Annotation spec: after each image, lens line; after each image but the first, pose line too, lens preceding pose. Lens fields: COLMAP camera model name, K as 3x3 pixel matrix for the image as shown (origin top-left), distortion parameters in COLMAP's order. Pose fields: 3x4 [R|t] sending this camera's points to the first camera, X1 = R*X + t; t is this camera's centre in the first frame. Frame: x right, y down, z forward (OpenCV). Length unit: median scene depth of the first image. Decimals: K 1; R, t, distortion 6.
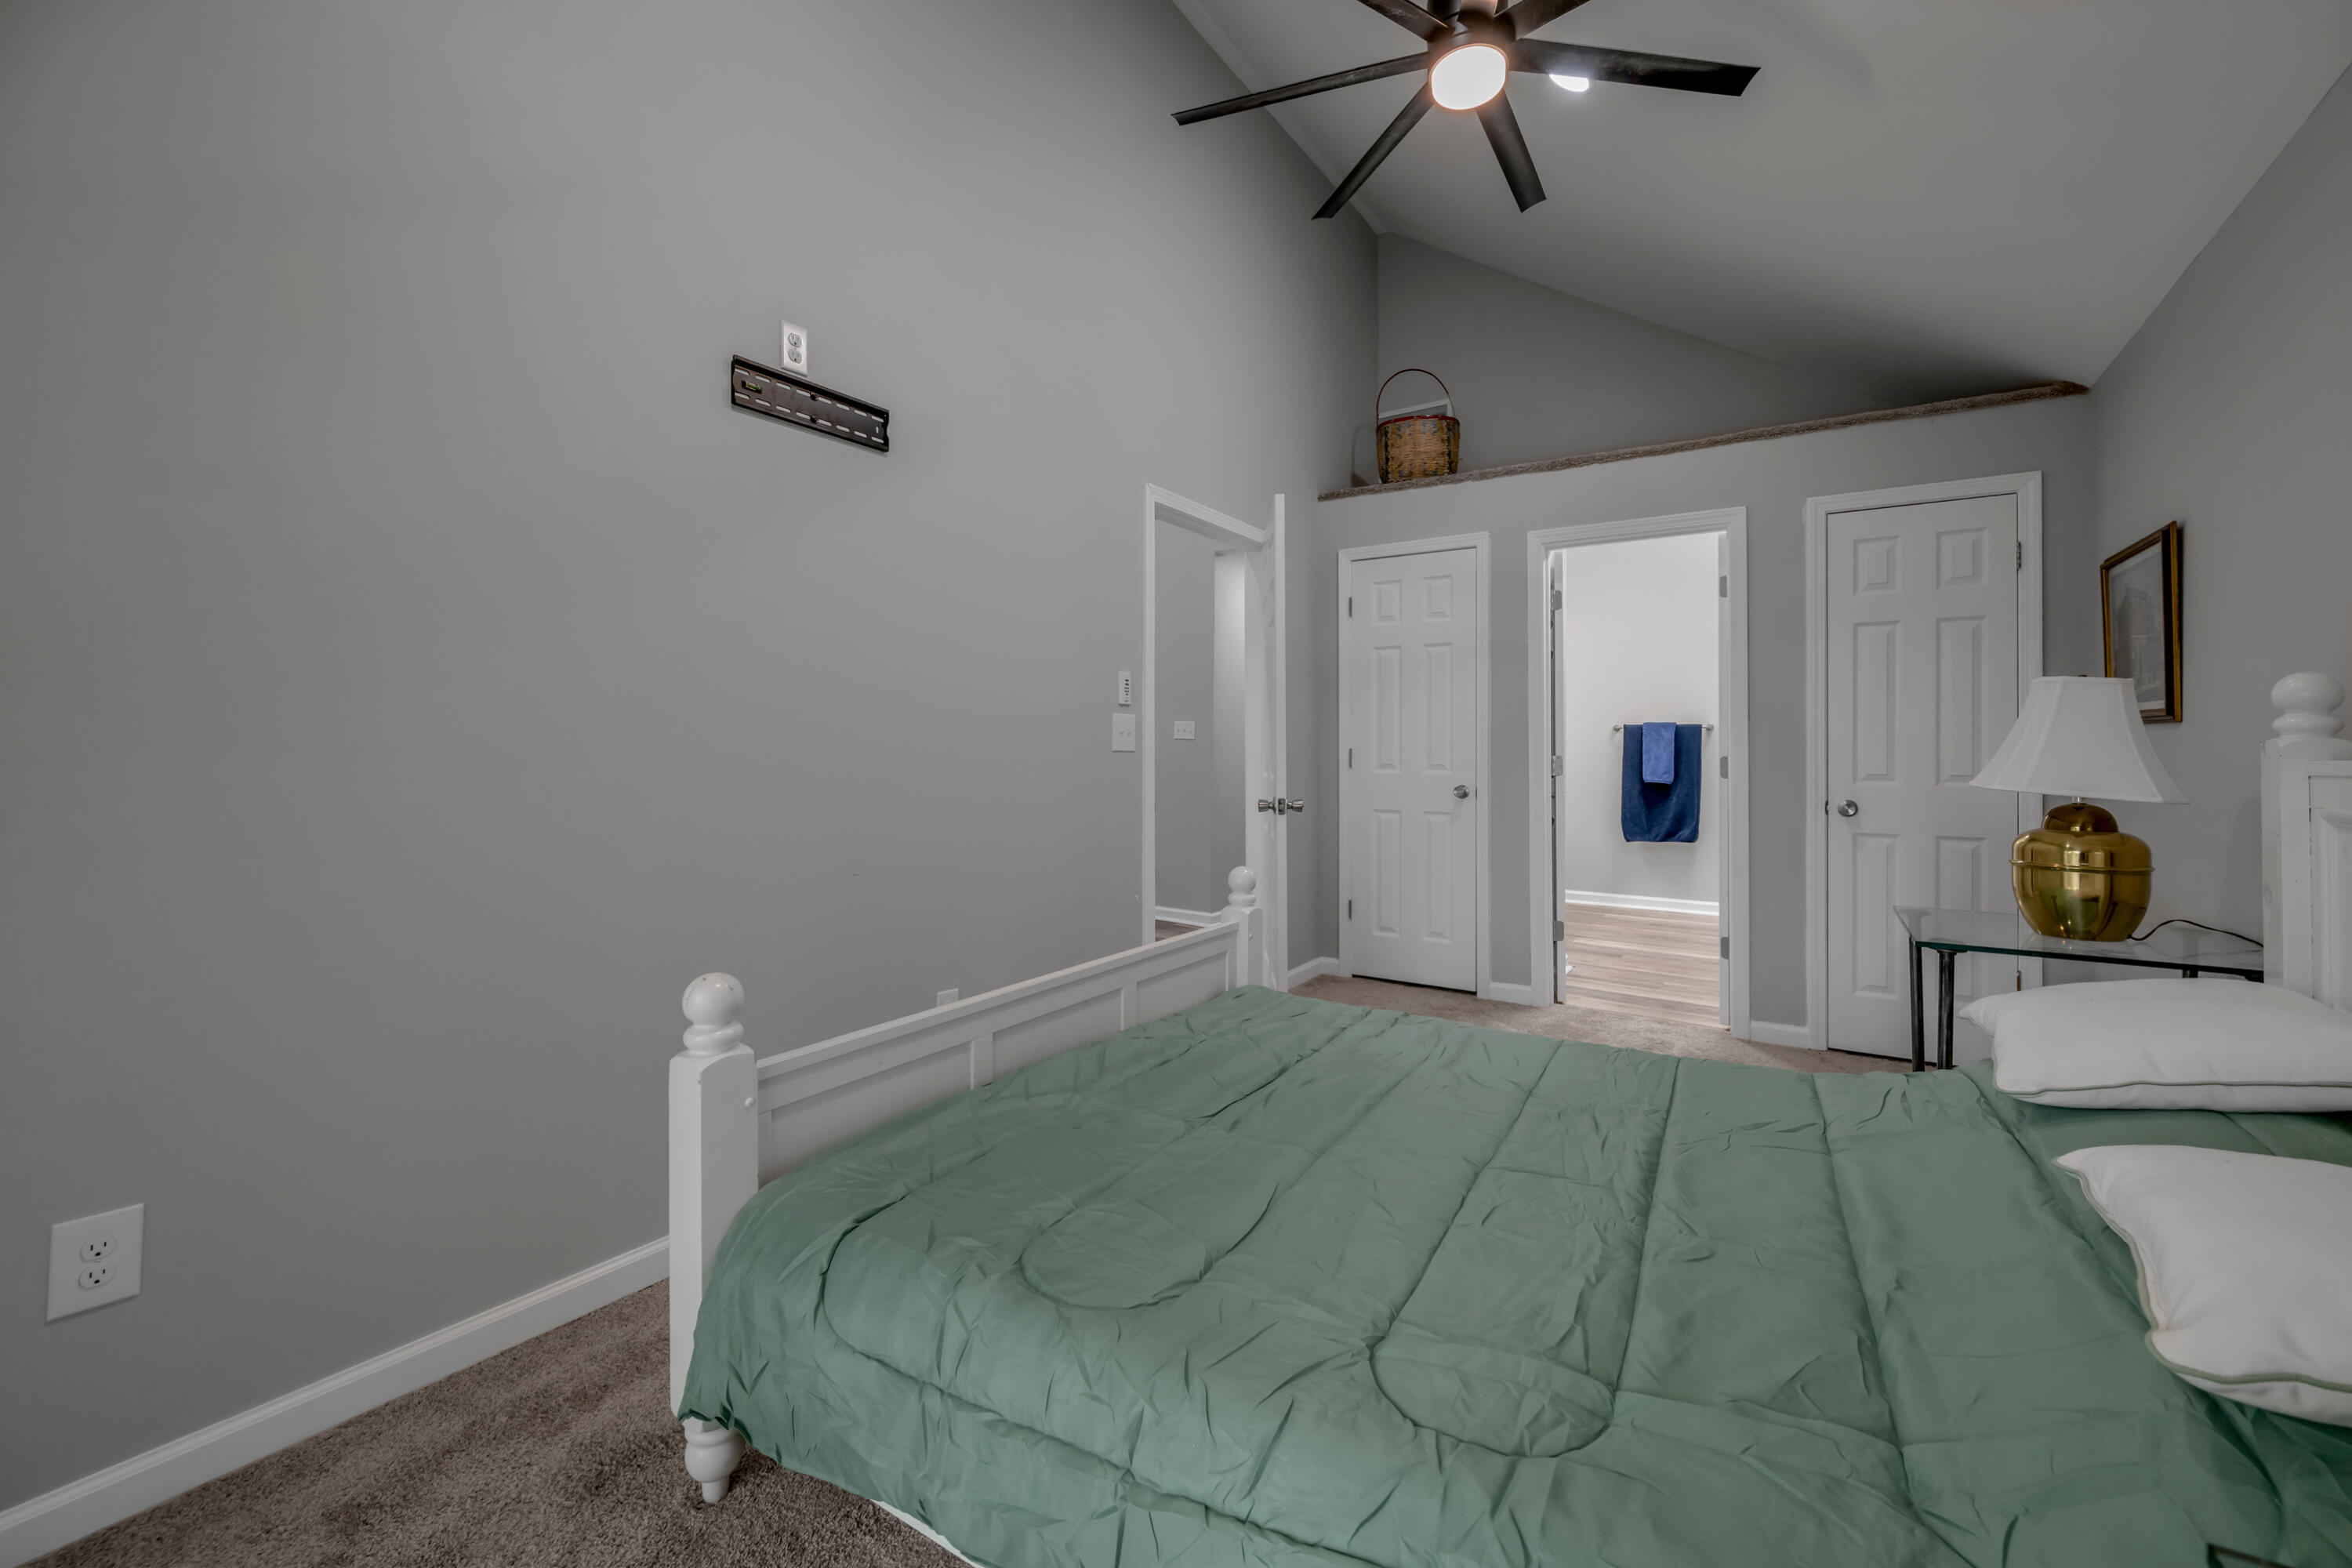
lens RADIAL K [[961.6, 0, 1192.8], [0, 961.6, 751.4], [0, 0, 1]] dist [-0.002255, -0.000002]
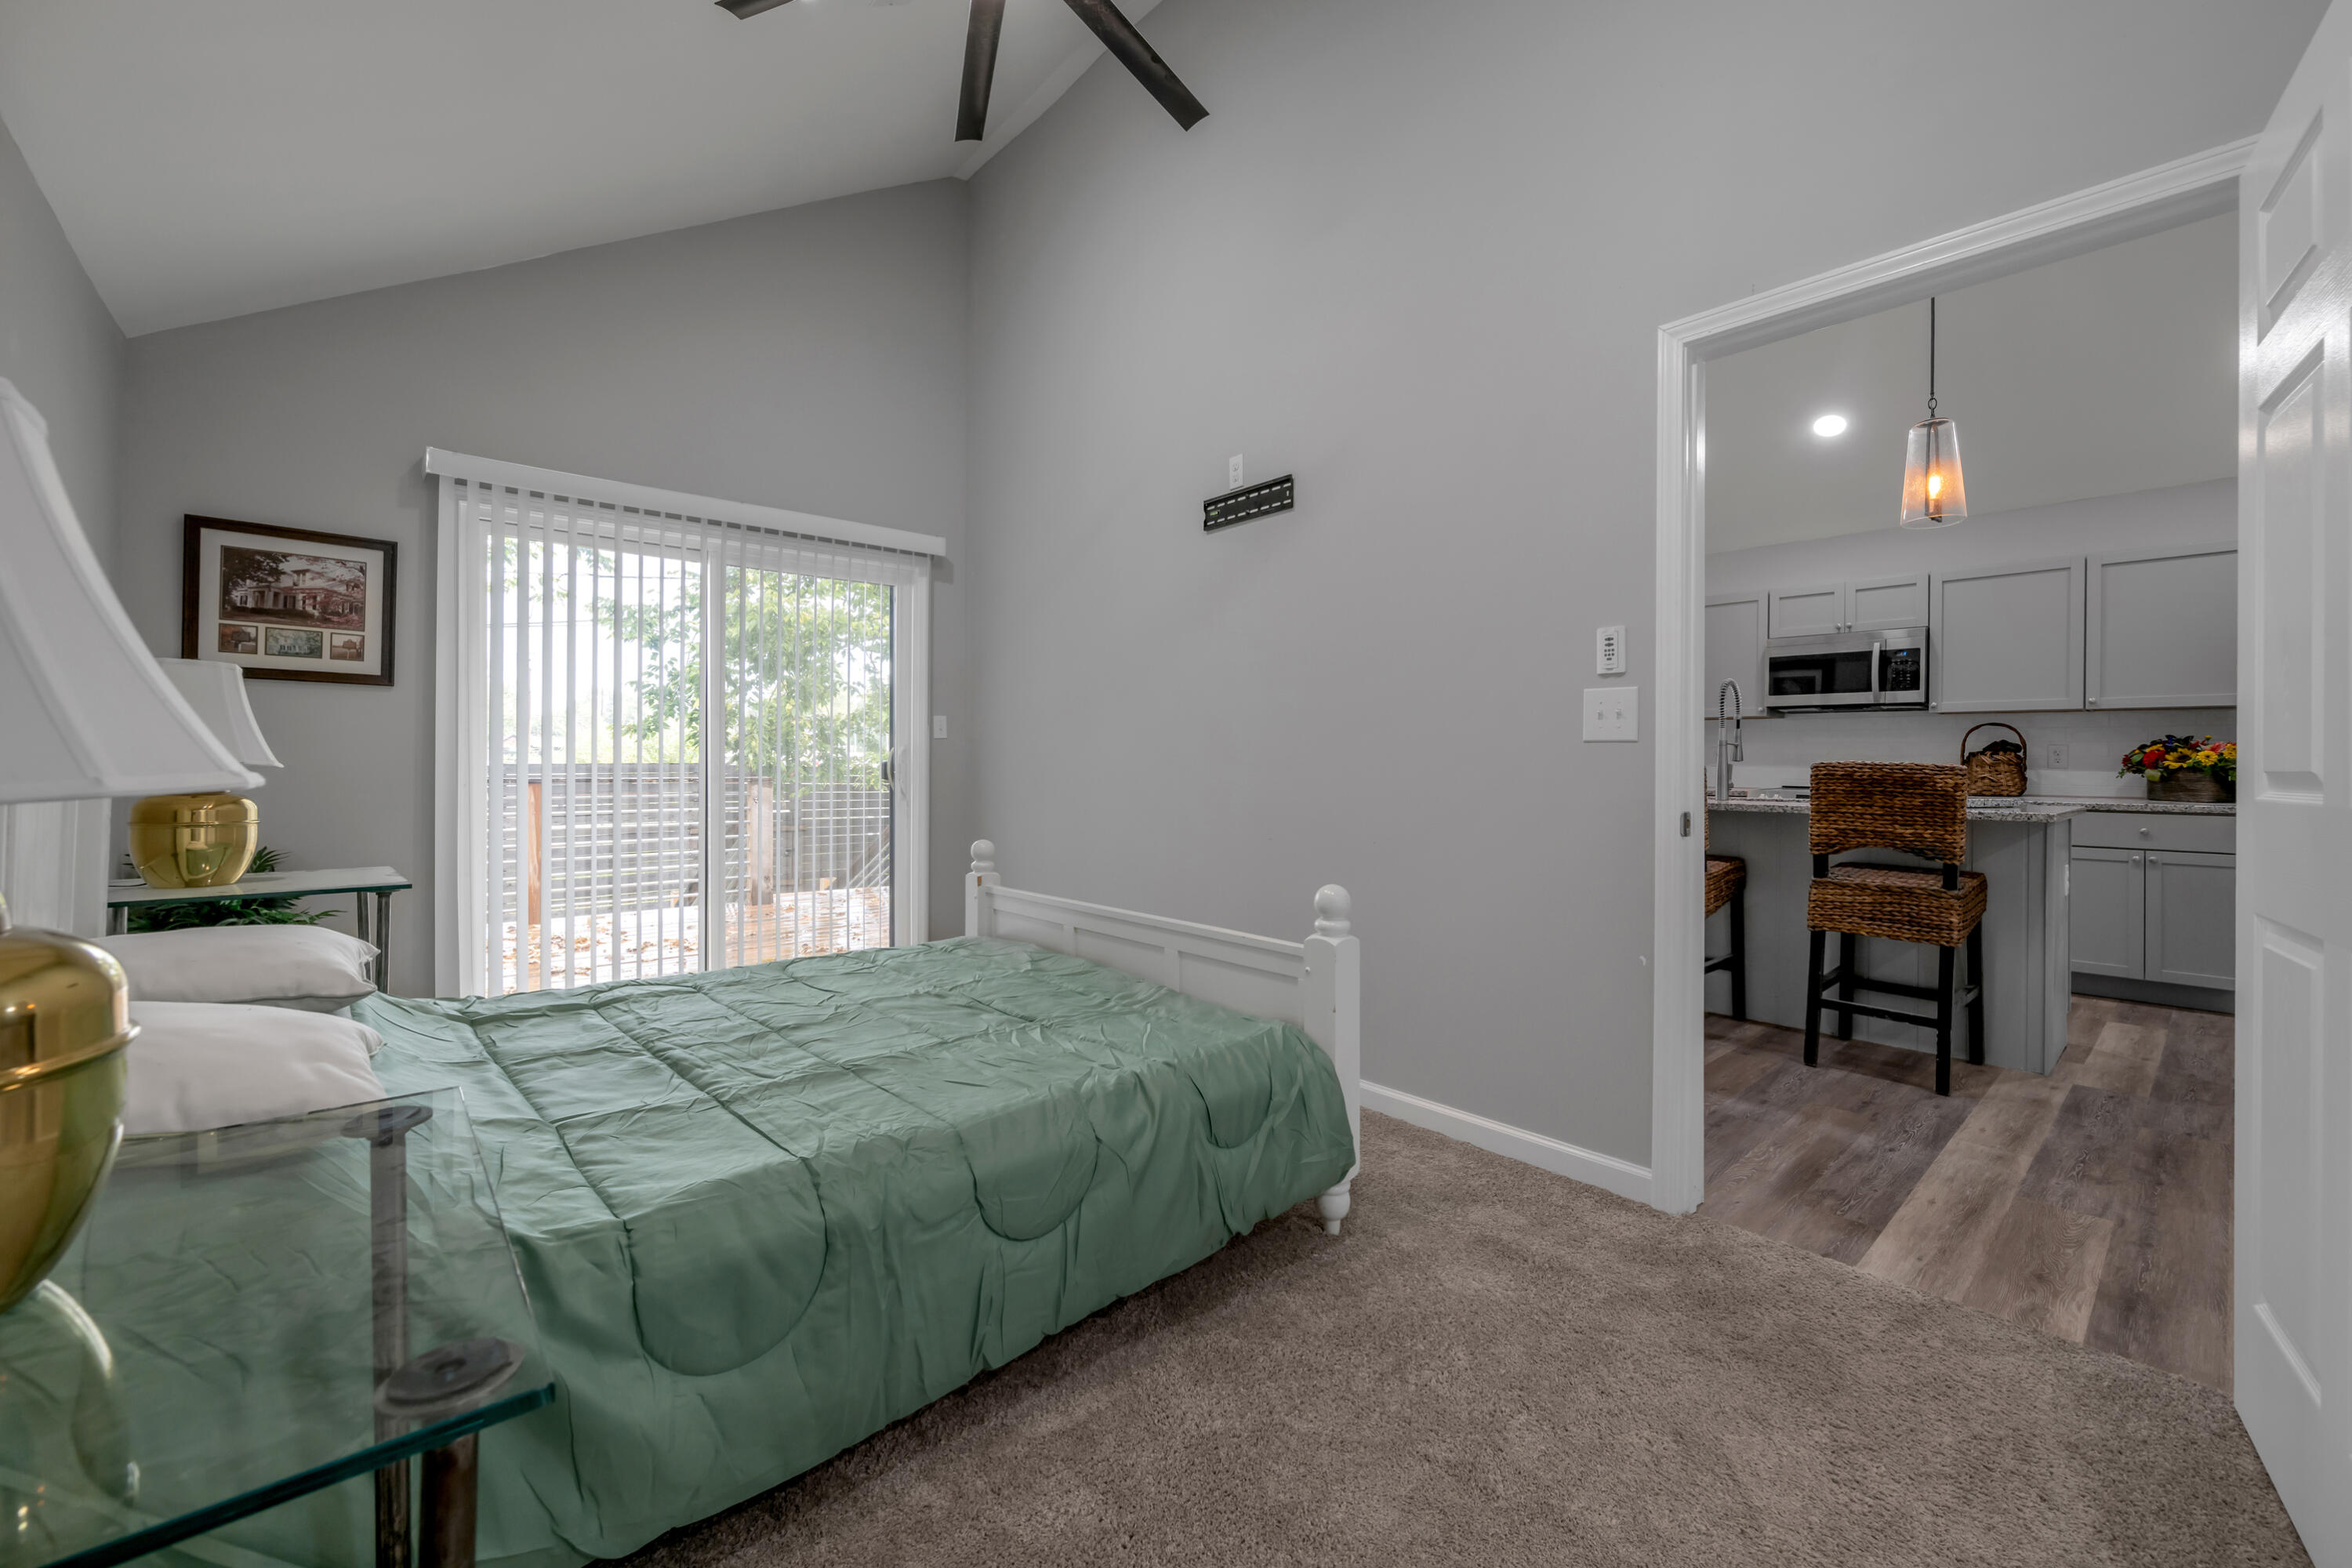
lens RADIAL K [[961.6, 0, 1192.8], [0, 961.6, 751.4], [0, 0, 1]] dist [-0.002255, -0.000002]
pose [[-0.275727, -0.005049, -0.961223, 0.929885], [-0.002630, 0.999986, -0.004498, 0.015242], [0.961232, 0.001288, -0.275737, 1.226911]]
